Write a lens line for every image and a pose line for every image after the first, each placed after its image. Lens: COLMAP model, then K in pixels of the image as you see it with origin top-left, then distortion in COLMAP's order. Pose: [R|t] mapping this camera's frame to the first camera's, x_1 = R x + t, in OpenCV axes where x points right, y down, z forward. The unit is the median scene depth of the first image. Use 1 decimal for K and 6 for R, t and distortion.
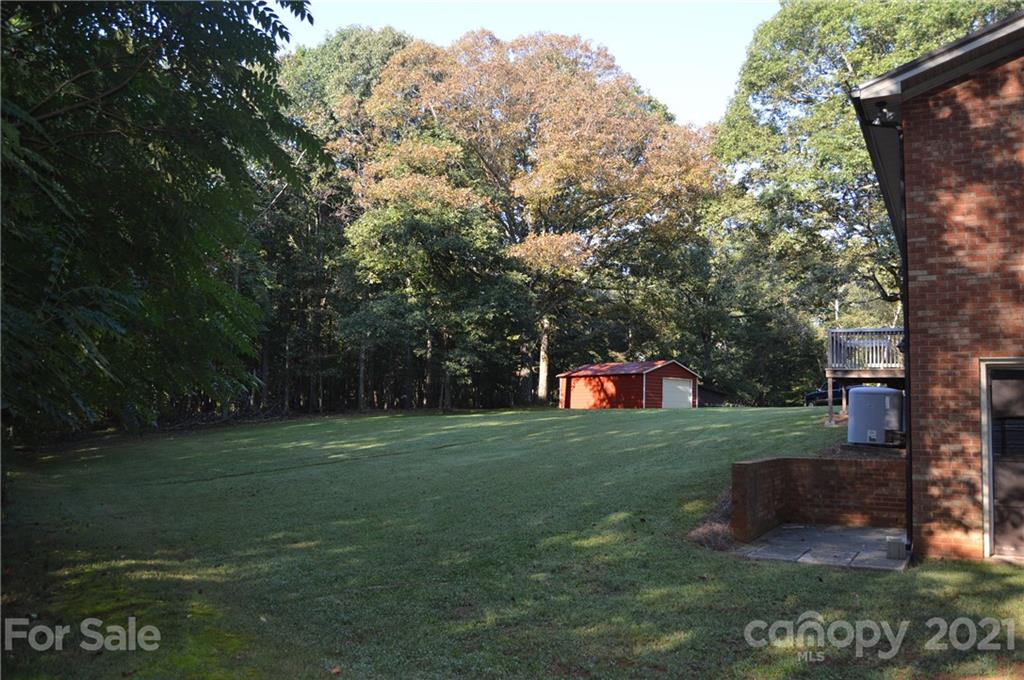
lens RADIAL K [[799.9, 0, 512.8], [0, 799.9, 340.1], [0, 0, 1]] dist [-0.066715, 0.026573]
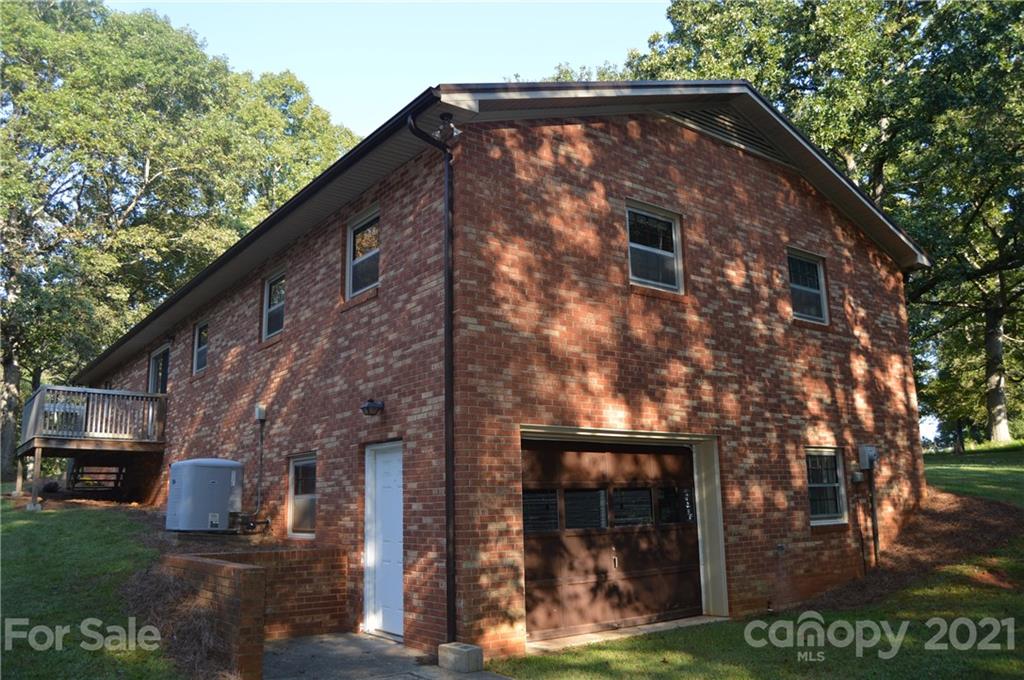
lens RADIAL K [[799.9, 0, 512.0], [0, 799.9, 343.0], [0, 0, 1]] dist [-0.066715, 0.026573]
pose [[0.420058, 0.150098, 0.894998, -0.244361], [-0.059452, 0.988660, -0.137902, 0.057352], [-0.905548, 0.004717, 0.424218, 0.608025]]
